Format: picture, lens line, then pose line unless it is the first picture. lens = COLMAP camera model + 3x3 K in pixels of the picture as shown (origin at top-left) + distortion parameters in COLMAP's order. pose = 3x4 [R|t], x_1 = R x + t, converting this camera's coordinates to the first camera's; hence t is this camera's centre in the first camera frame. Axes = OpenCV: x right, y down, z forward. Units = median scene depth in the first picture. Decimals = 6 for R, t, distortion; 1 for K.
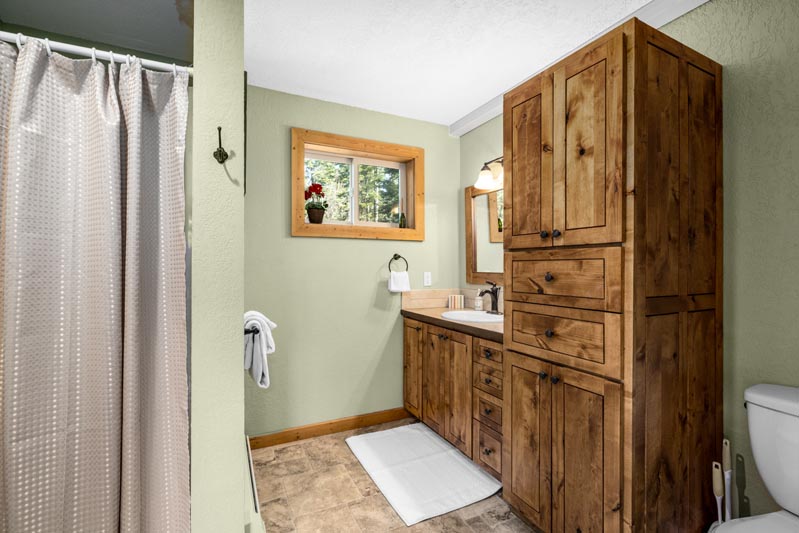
lens RADIAL K [[358.7, 0, 403.7], [0, 358.7, 272.3], [0, 0, 1]] dist [-0.001484, -0.000229]
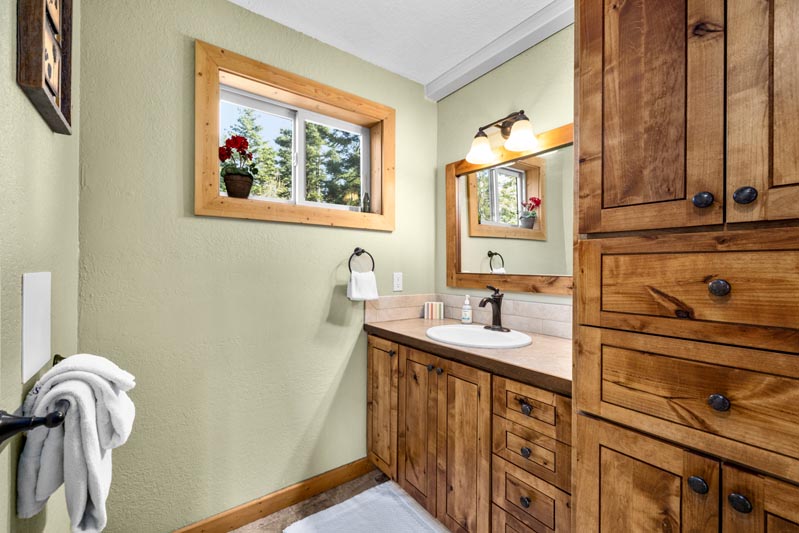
lens RADIAL K [[328.8, 0, 401.3], [0, 328.8, 267.1], [0, 0, 1]] dist [0.000706, 0.000123]
pose [[0.984462, 0.004284, 0.175547, -0.057953], [-0.001939, 0.999907, -0.013527, -0.003481], [-0.175589, 0.012977, 0.984378, 0.368721]]
